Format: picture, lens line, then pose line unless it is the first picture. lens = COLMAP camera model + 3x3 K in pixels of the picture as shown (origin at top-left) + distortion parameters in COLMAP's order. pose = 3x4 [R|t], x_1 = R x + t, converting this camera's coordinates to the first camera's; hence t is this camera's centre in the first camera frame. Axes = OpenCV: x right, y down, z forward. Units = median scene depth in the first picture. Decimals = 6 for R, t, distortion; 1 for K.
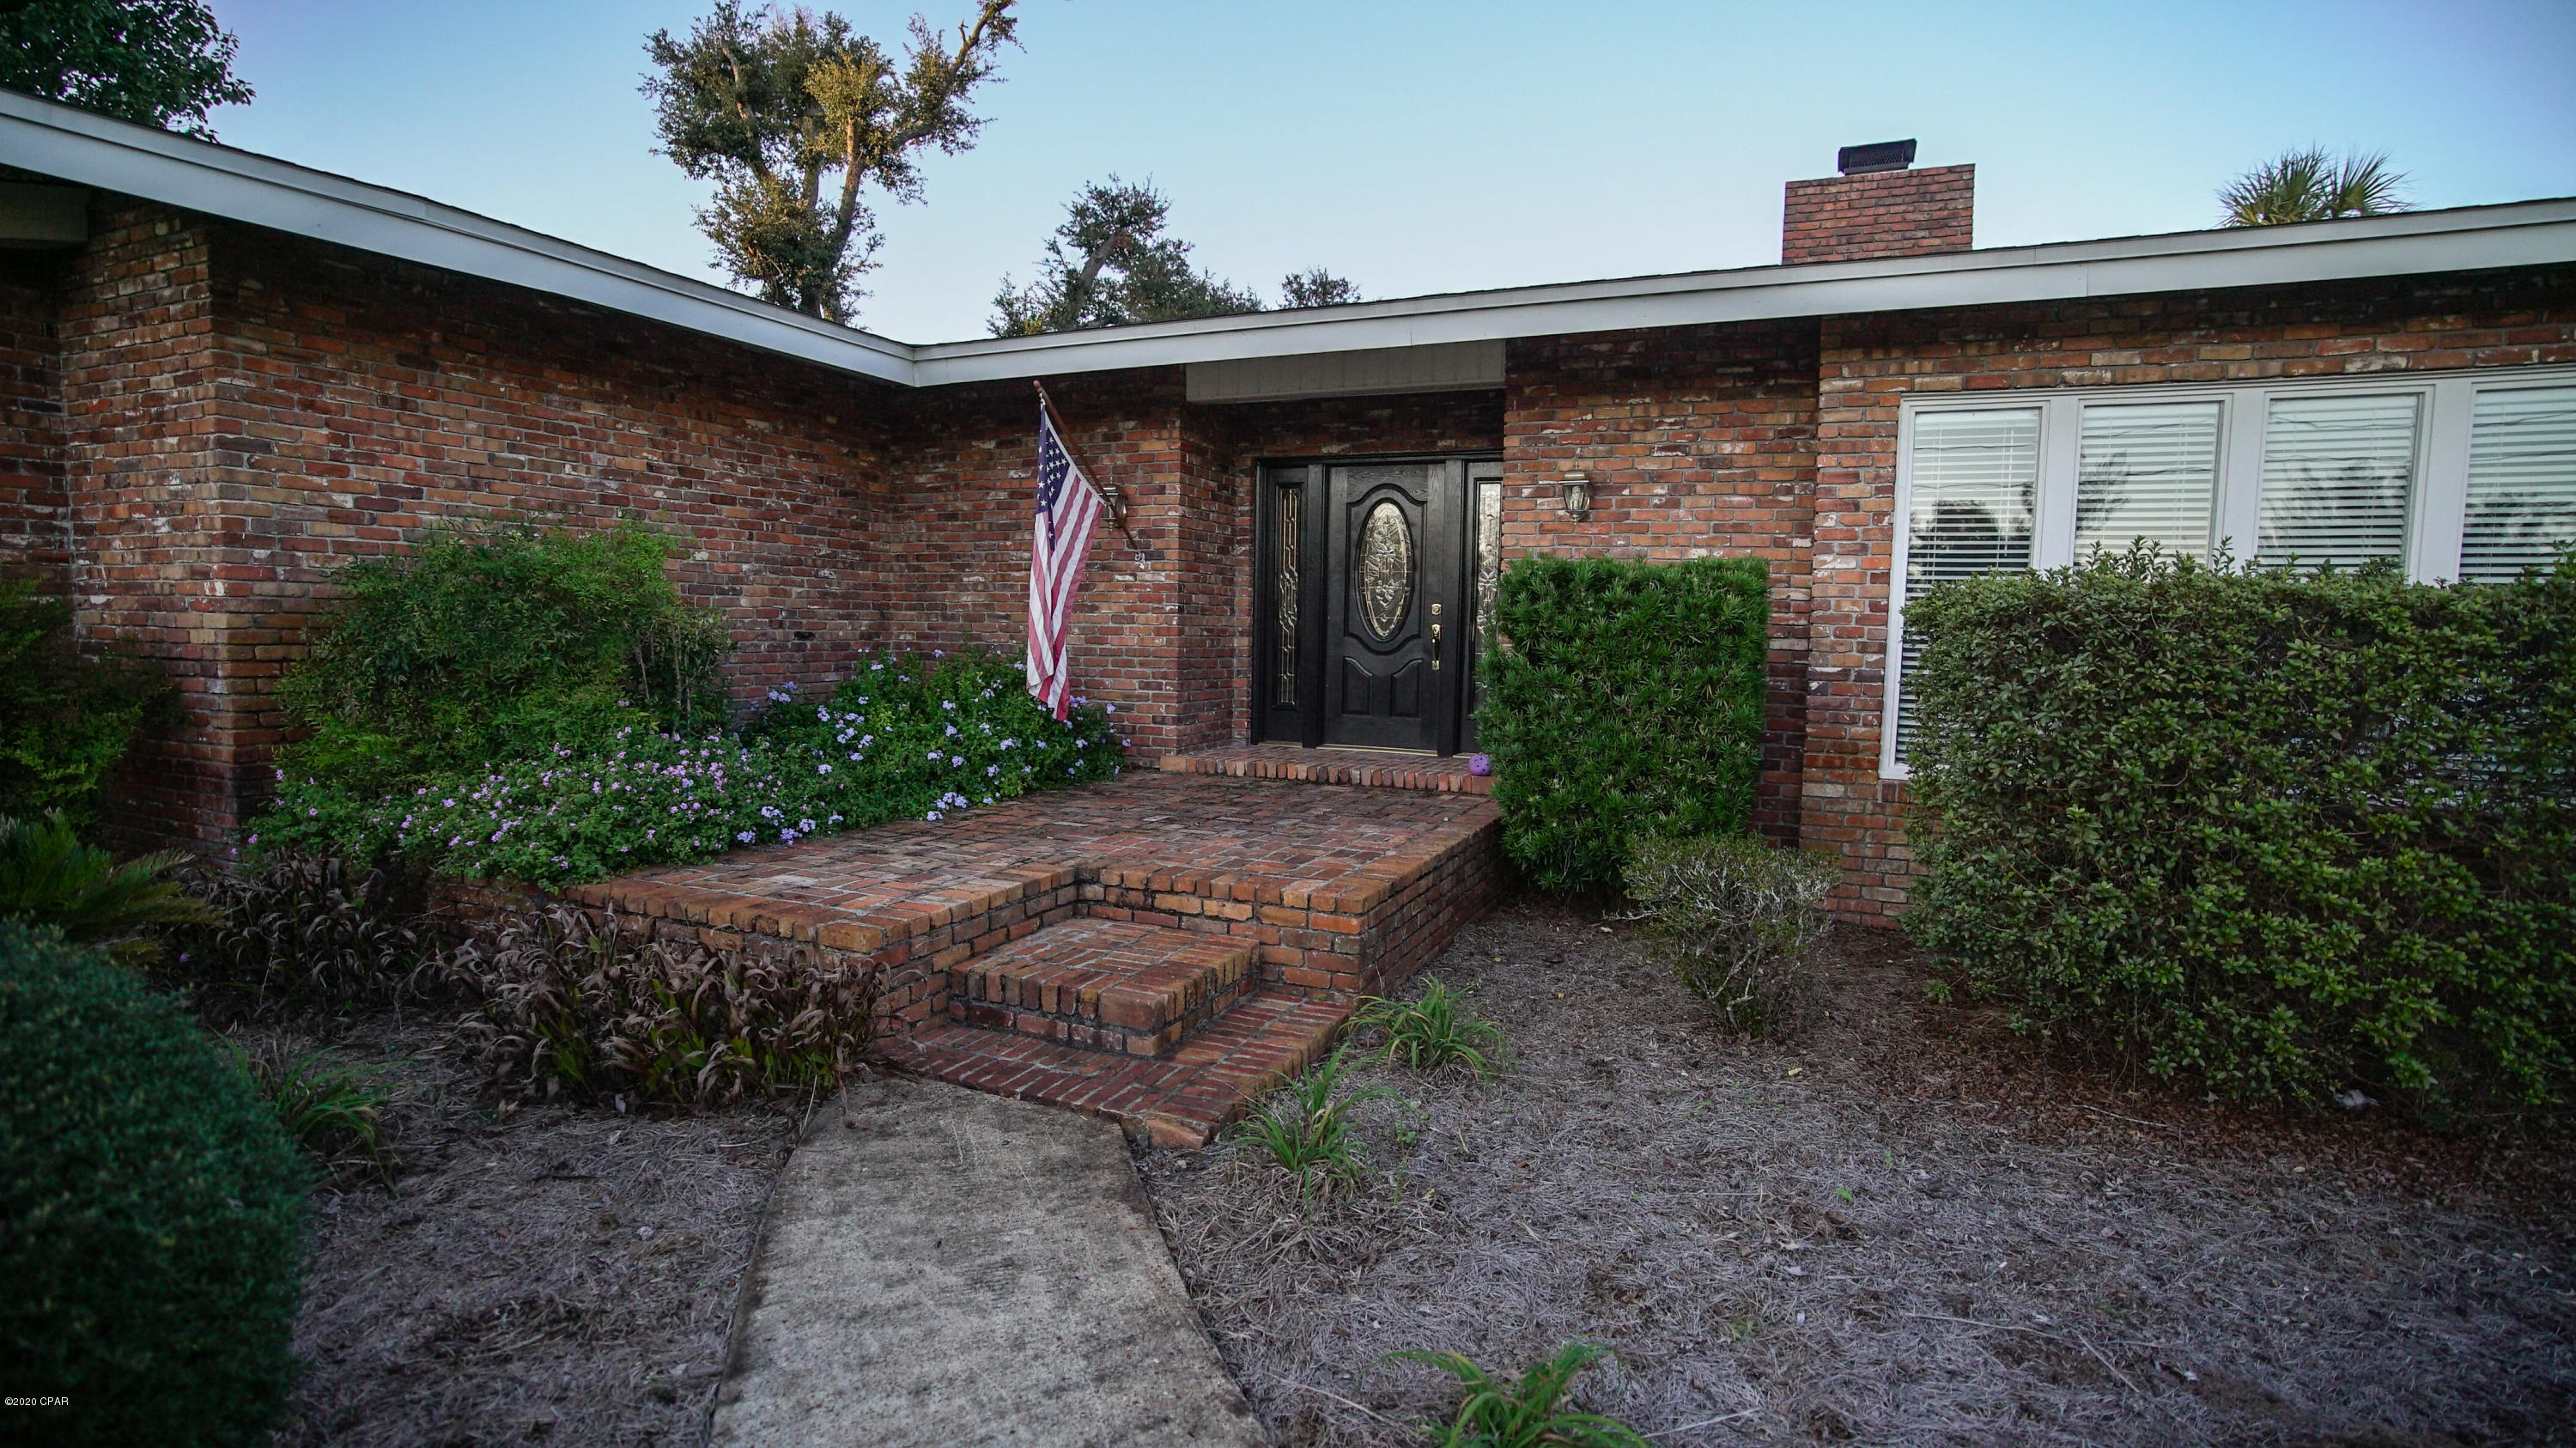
lens RADIAL K [[1188.2, 0, 1289.5], [0, 1188.2, 732.0], [0, 0, 1]] dist [-0.069380, 0.028777]
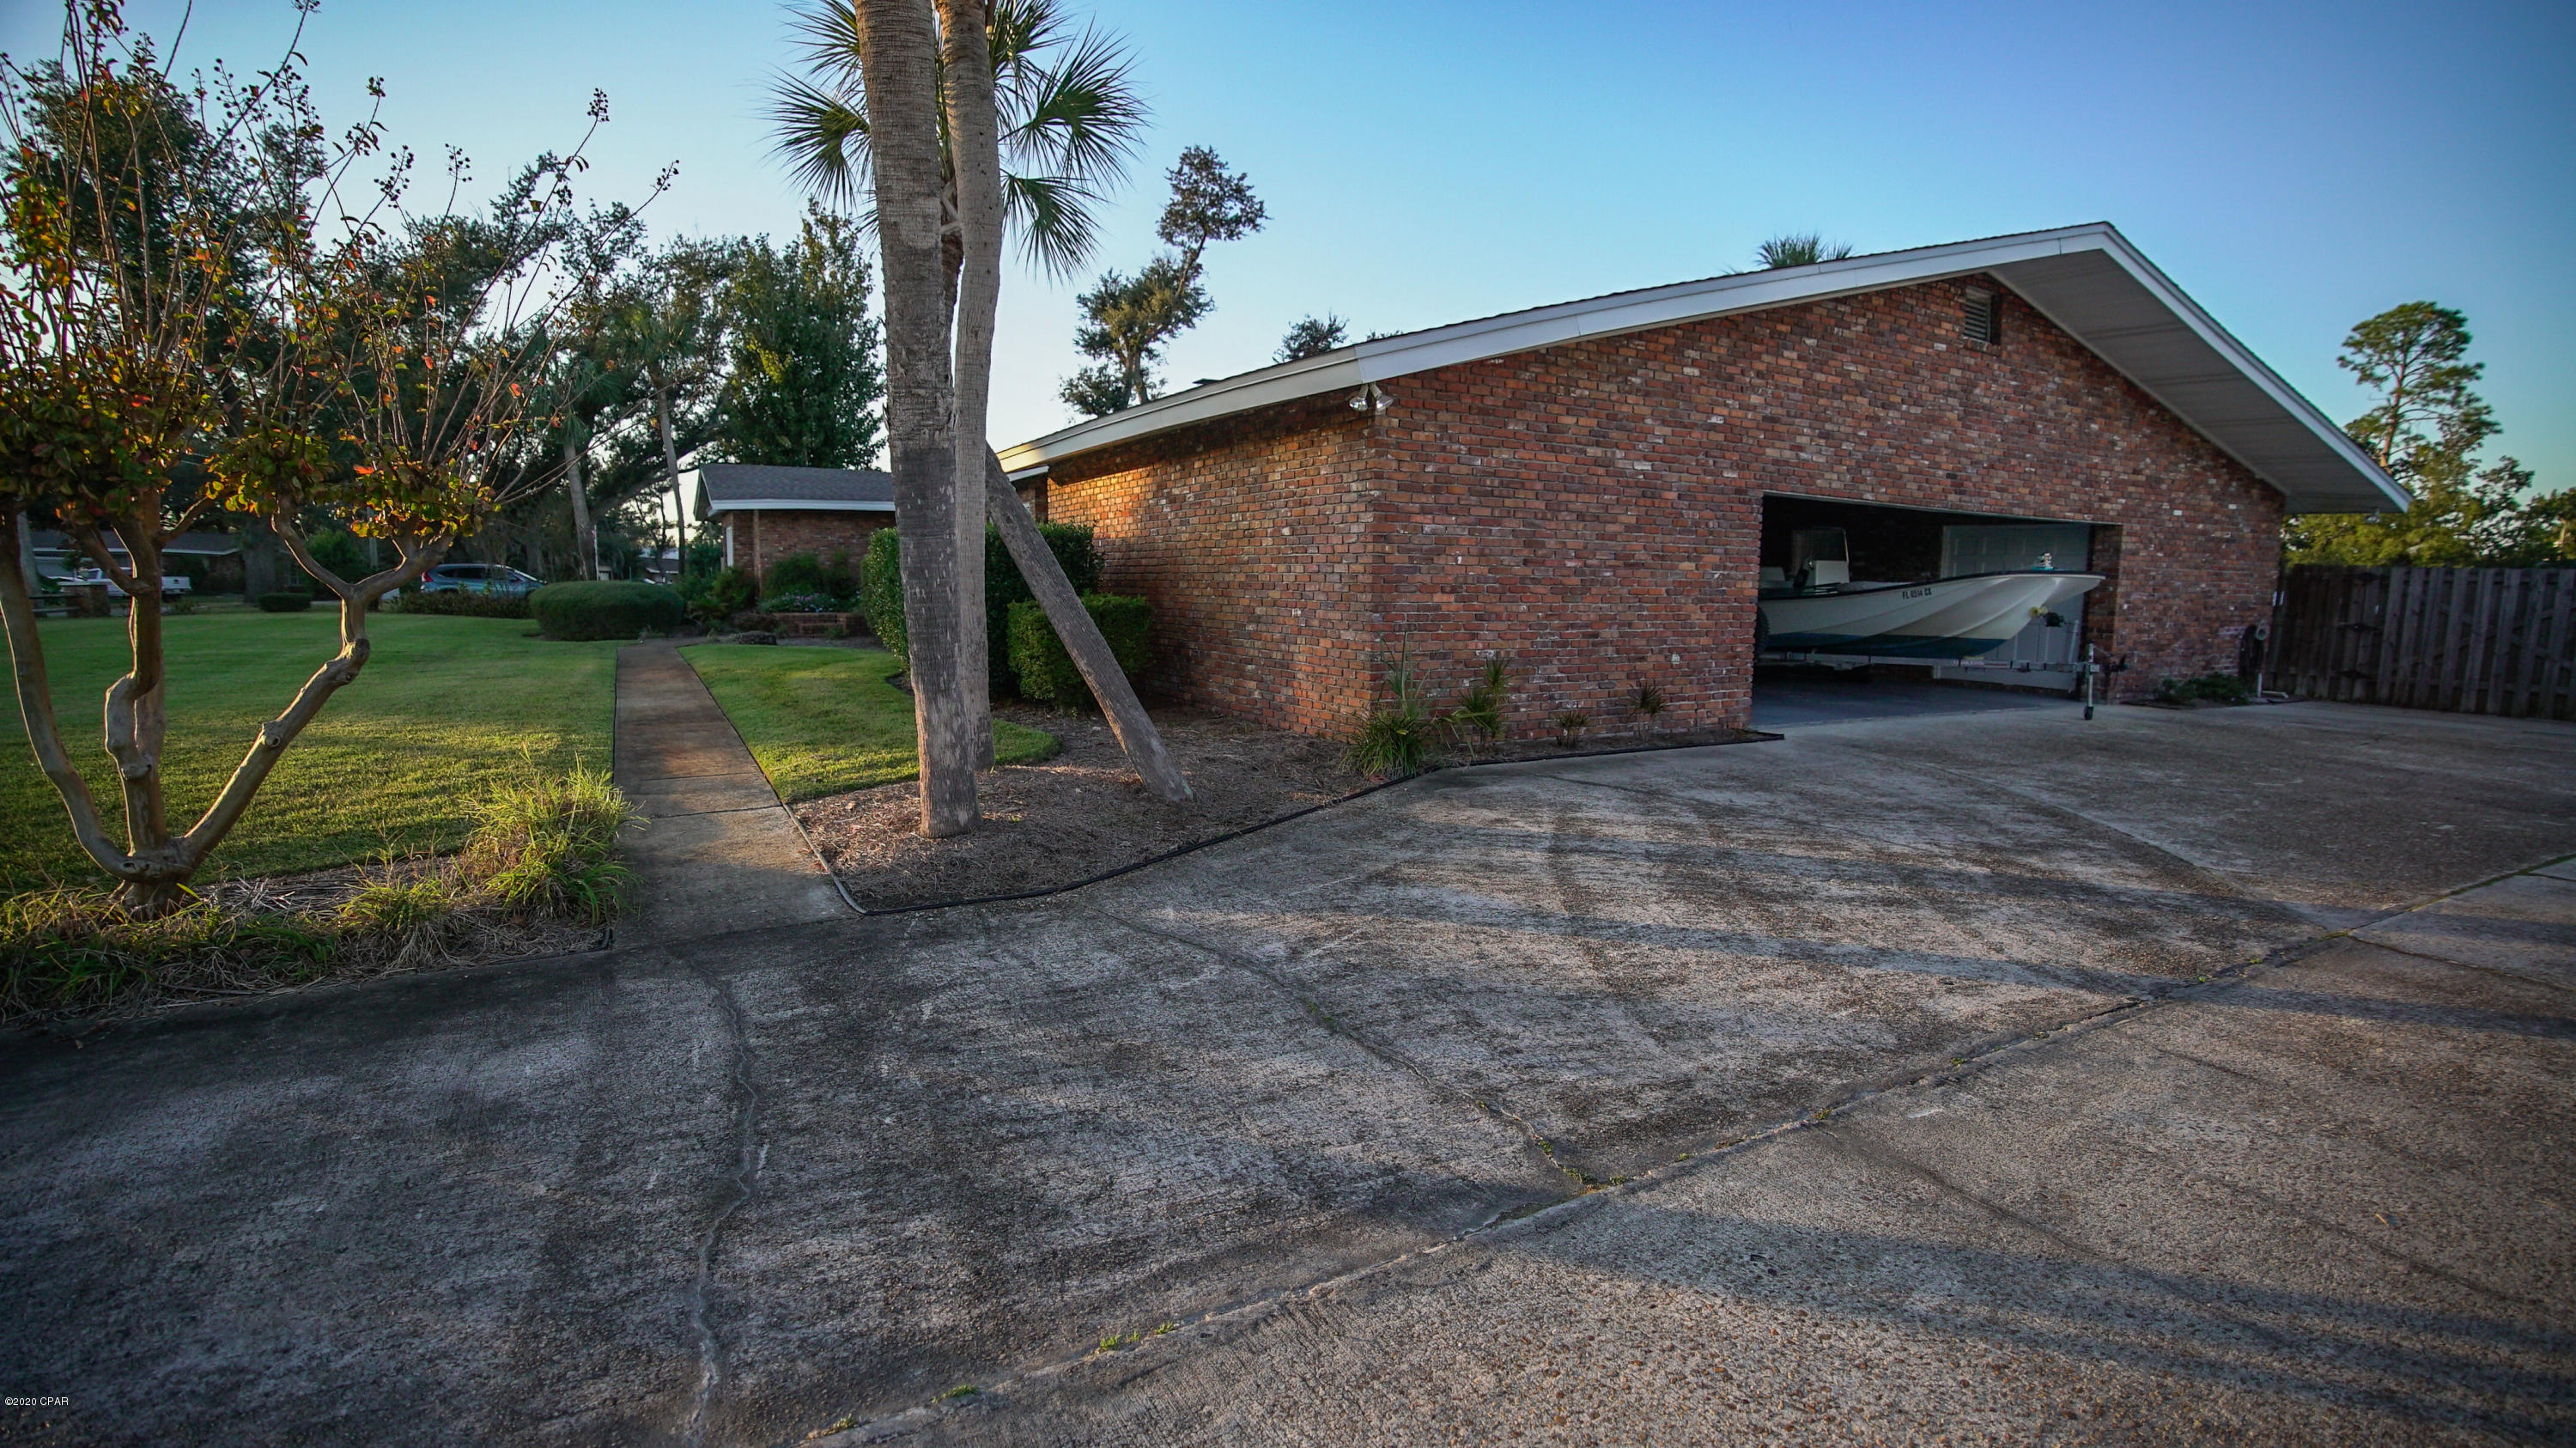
lens RADIAL K [[1194.9, 0, 1296.3], [0, 1194.9, 731.5], [0, 0, 1]] dist [-0.072804, 0.029885]
pose [[0.795897, 0.063727, -0.602069, 1.161357], [-0.048826, 0.997962, 0.041086, 0.078871], [0.603460, -0.003304, 0.797386, -0.495549]]
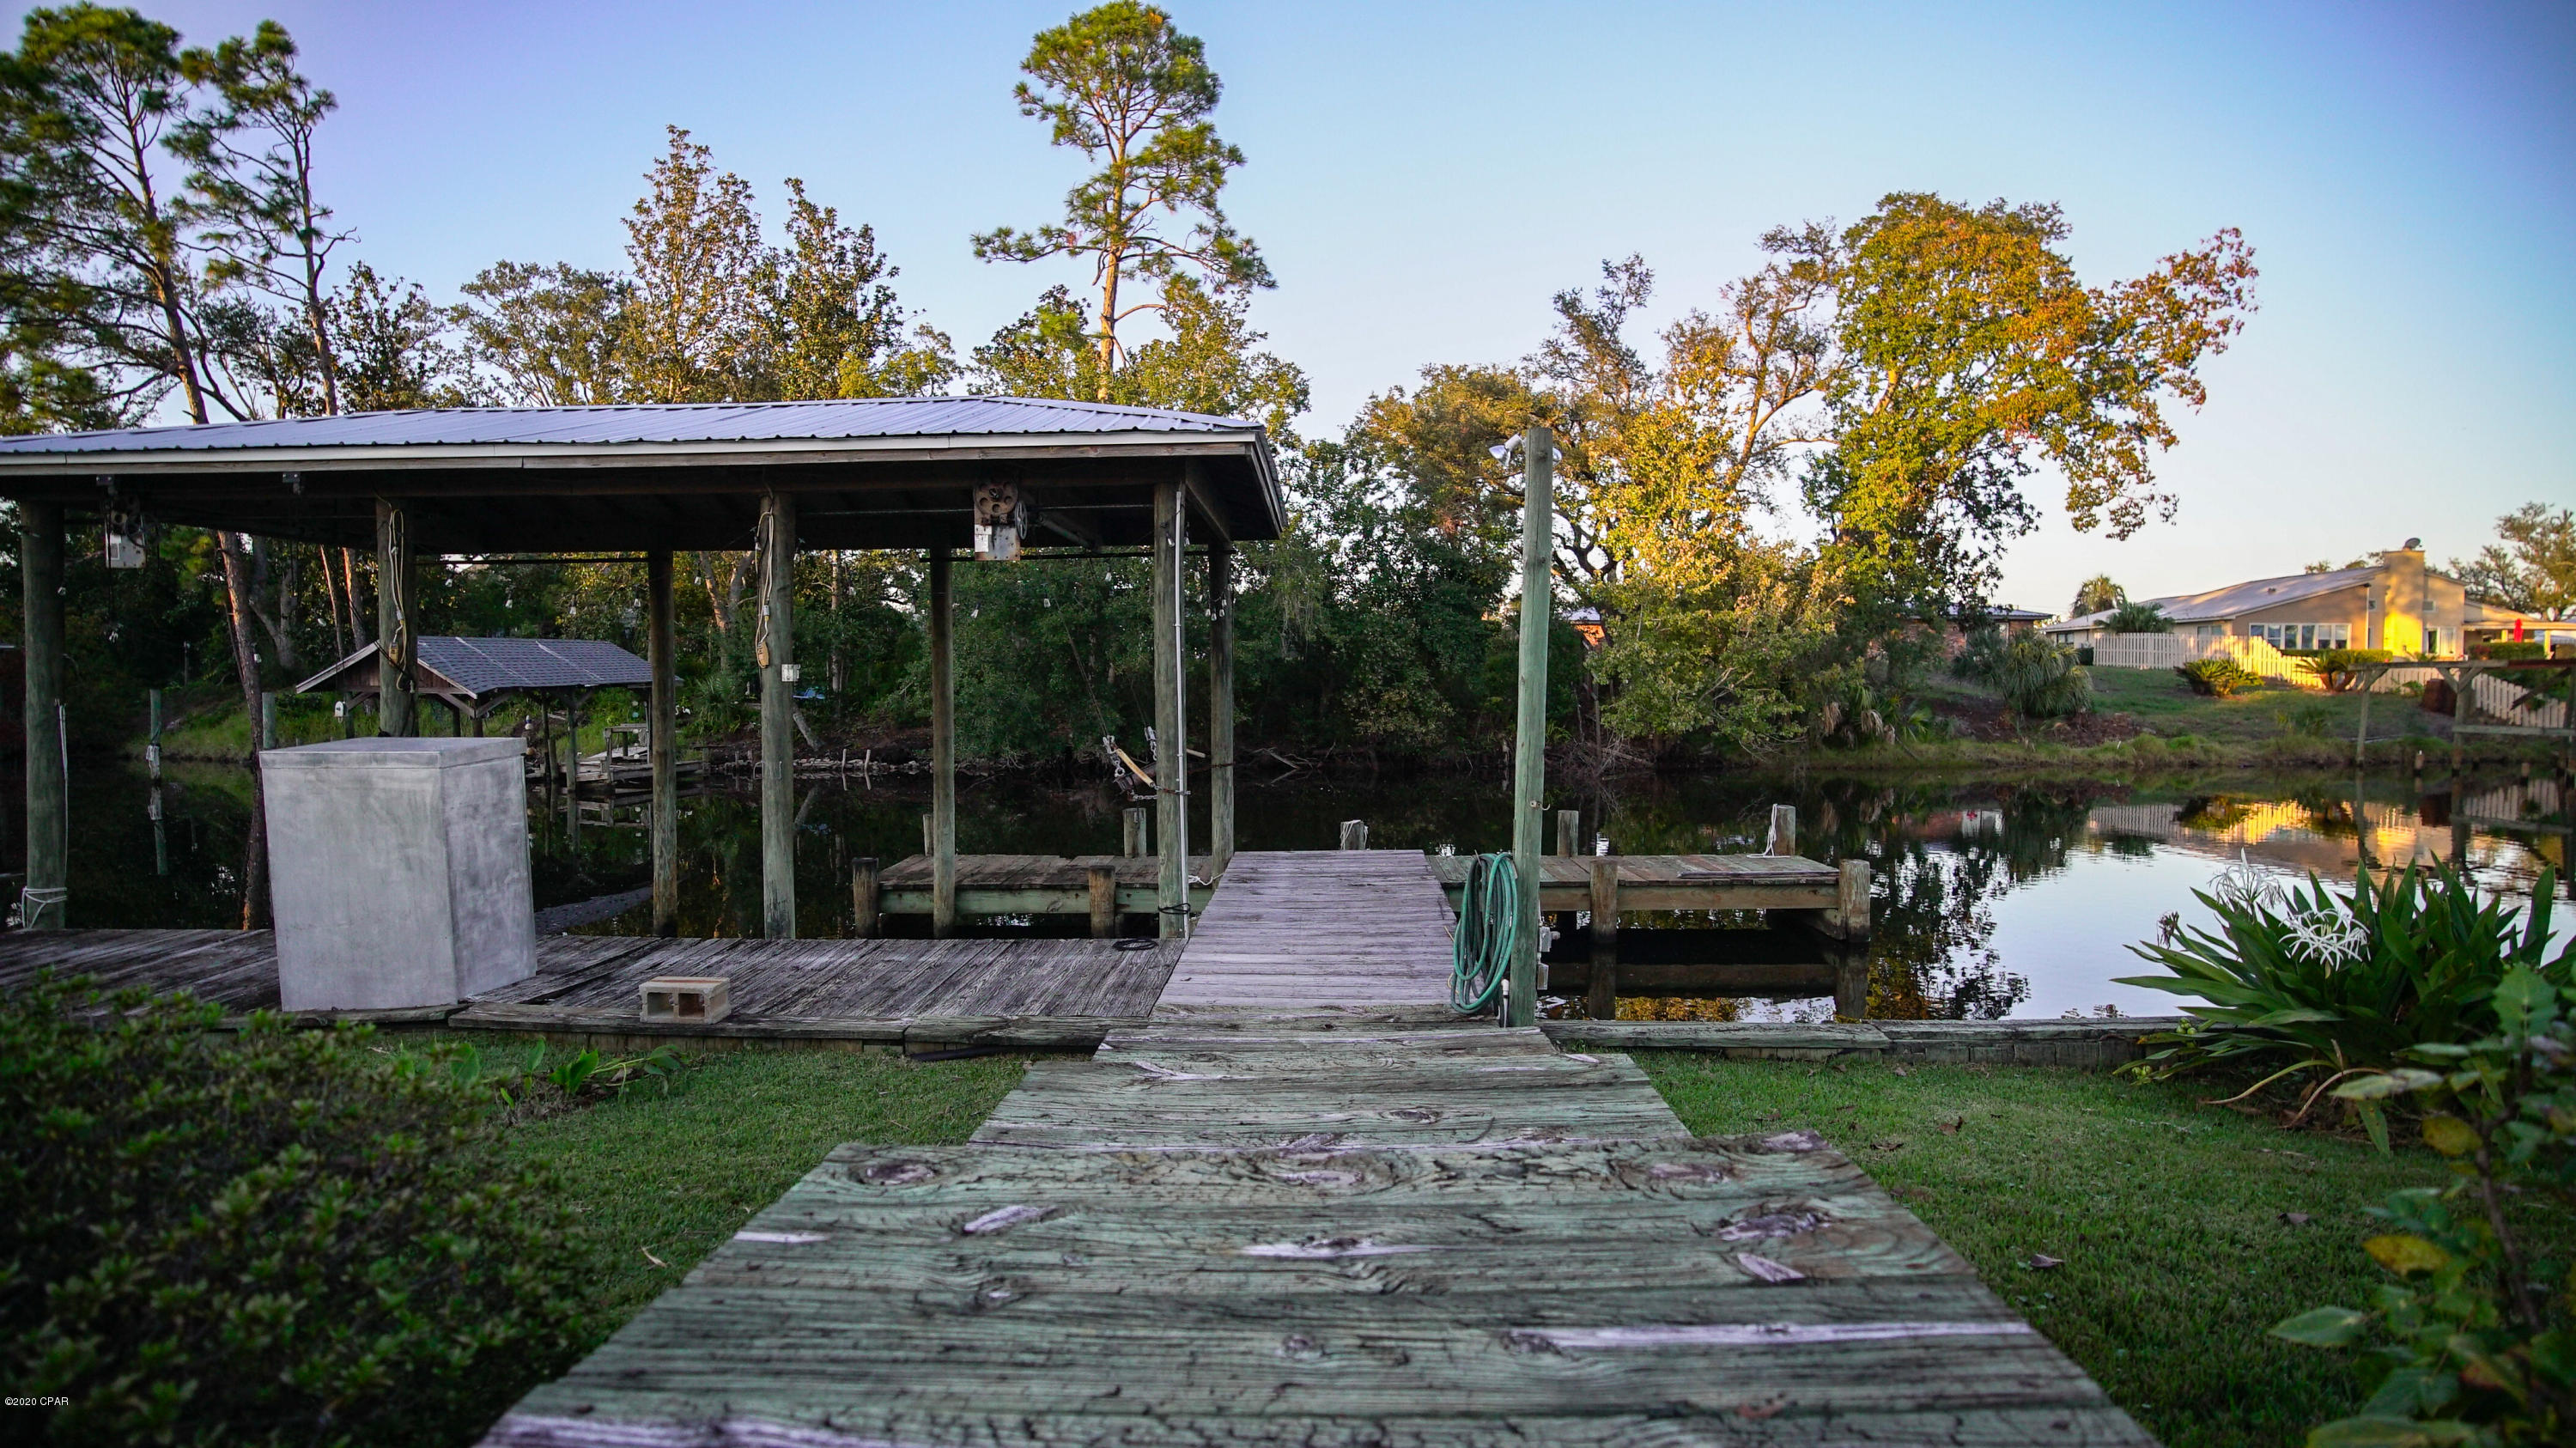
lens RADIAL K [[1194.9, 0, 1296.3], [0, 1194.9, 731.5], [0, 0, 1]] dist [-0.072804, 0.029885]
pose [[0.957318, -0.029350, 0.287541, 1.388432], [0.042705, 0.998275, -0.040285, -0.081201], [-0.285863, 0.050845, 0.956921, 2.500012]]
